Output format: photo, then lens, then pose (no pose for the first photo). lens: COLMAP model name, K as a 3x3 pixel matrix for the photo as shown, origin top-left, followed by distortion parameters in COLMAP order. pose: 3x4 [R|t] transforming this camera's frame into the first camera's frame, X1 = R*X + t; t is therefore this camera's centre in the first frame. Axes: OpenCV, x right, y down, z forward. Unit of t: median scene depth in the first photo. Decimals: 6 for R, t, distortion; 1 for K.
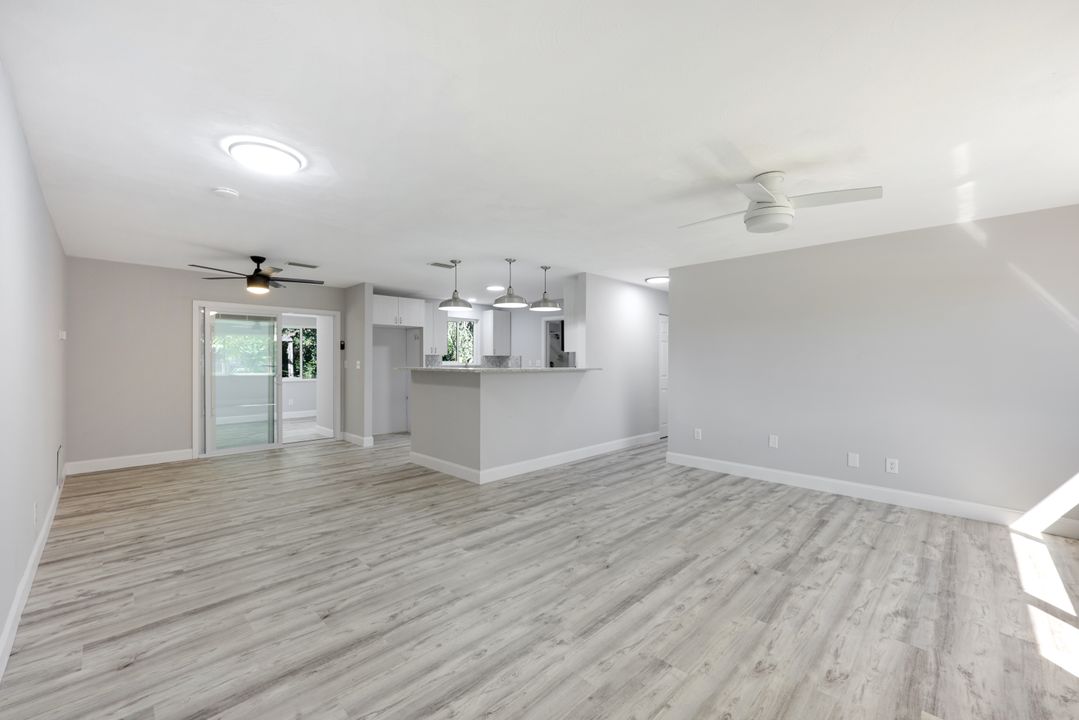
lens RADIAL K [[435.1, 0, 534.6], [0, 435.1, 361.0], [0, 0, 1]] dist [0.000330, 0.000124]
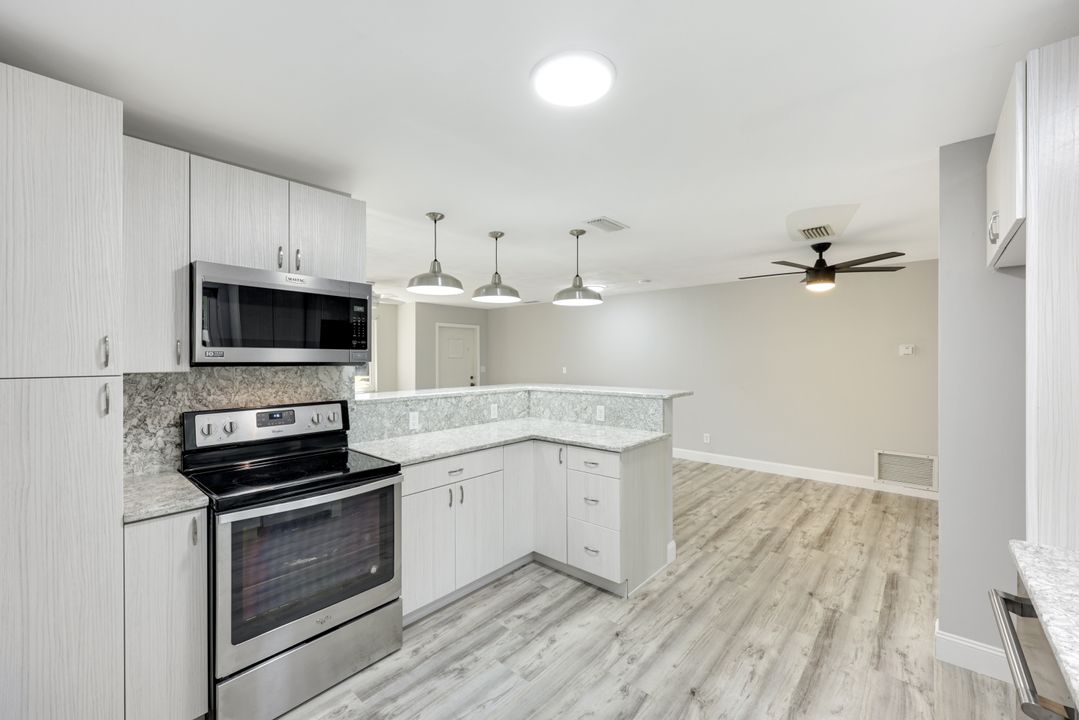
lens RADIAL K [[435.1, 0, 534.6], [0, 435.1, 361.0], [0, 0, 1]] dist [0.000330, 0.000124]
pose [[-0.998517, 0.000361, -0.054434, -0.116510], [-0.000034, 0.999974, 0.007257, -0.052221], [0.054436, 0.007249, -0.998491, 2.581070]]
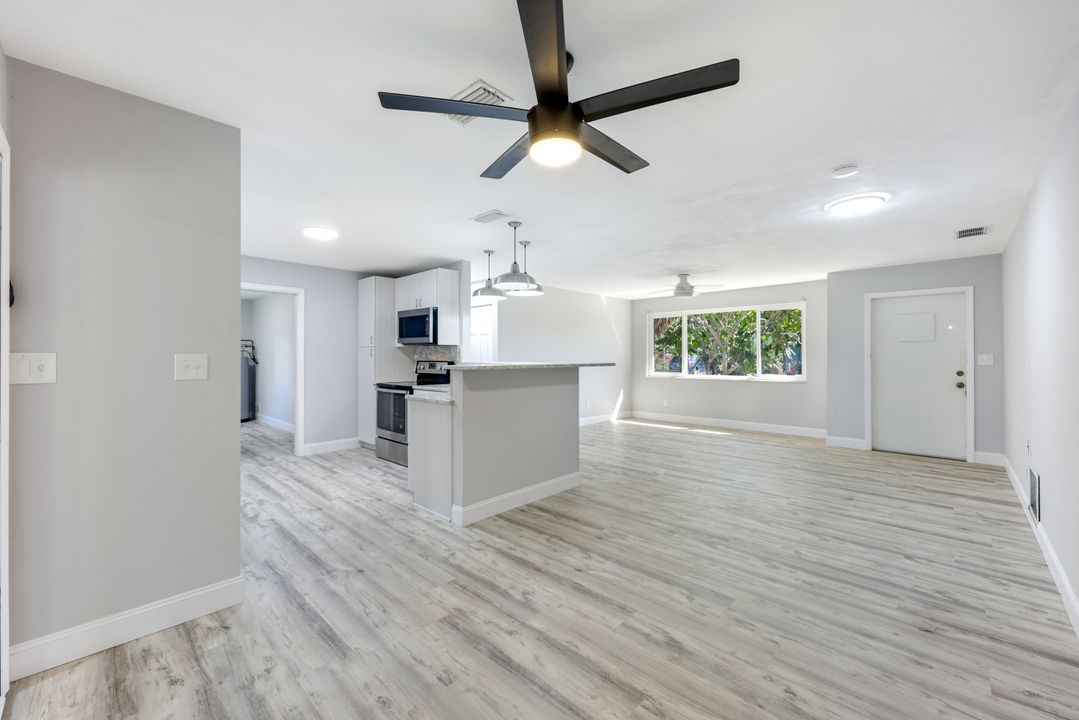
lens RADIAL K [[437.1, 0, 536.8], [0, 437.1, 352.5], [0, 0, 1]] dist [0.000073, 0.000060]
pose [[-0.019070, 0.006728, 0.999796, -1.460146], [0.000622, 0.999977, -0.006718, 0.001149], [-0.999818, 0.000494, -0.019073, 1.507020]]
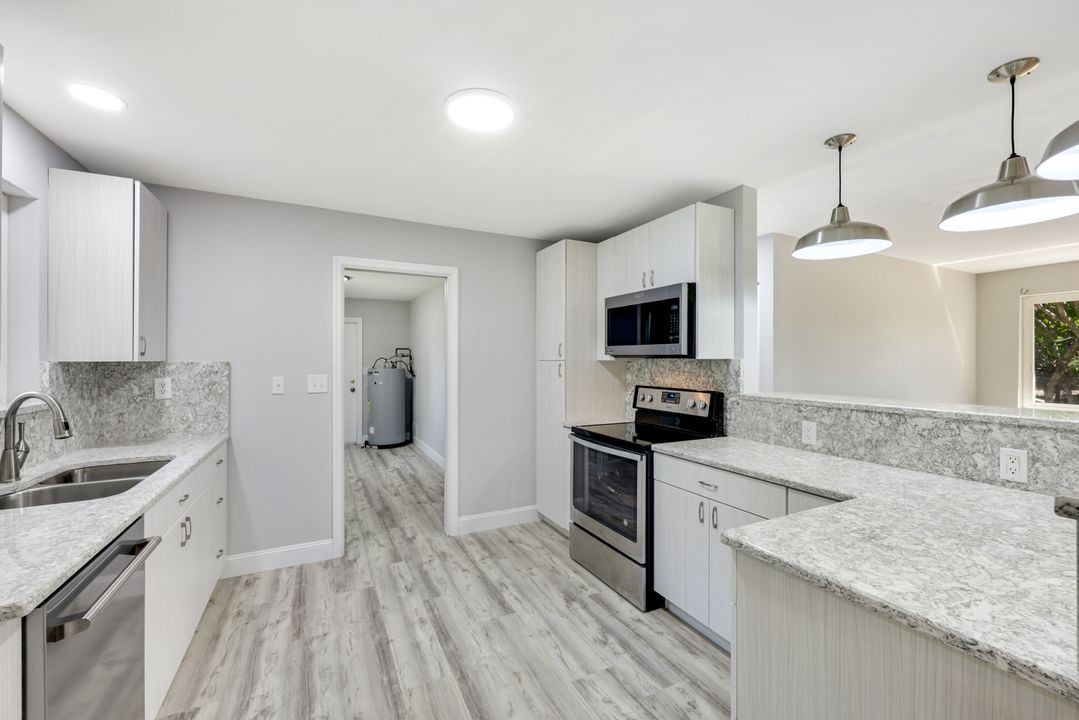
lens RADIAL K [[435.1, 0, 534.6], [0, 435.1, 361.0], [0, 0, 1]] dist [0.000330, 0.000124]
pose [[0.316445, -0.002062, 0.948609, -0.695073], [-0.001938, 0.999994, 0.002820, -0.035792], [-0.948609, -0.002731, 0.316439, 1.863959]]
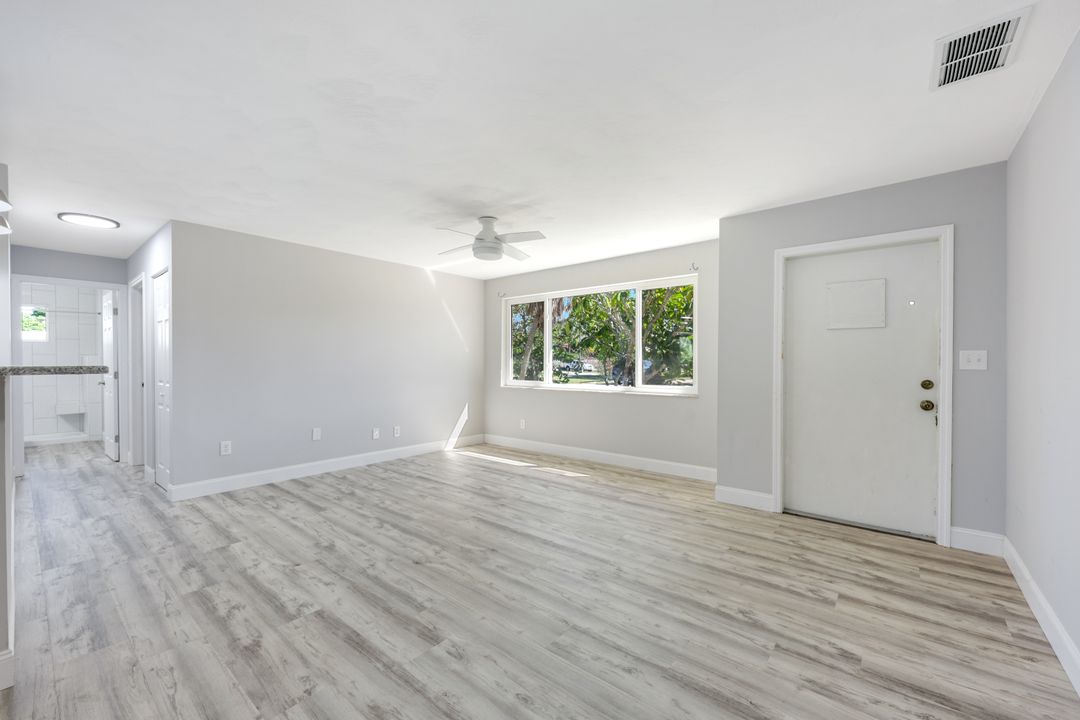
lens RADIAL K [[438.1, 0, 534.8], [0, 438.1, 365.4], [0, 0, 1]] dist [-0.000178, -0.000007]
pose [[-0.088007, -0.011079, 0.996058, -0.711730], [0.000772, 0.999937, 0.011190, 0.017594], [-0.996120, 0.001754, -0.087993, 0.807434]]
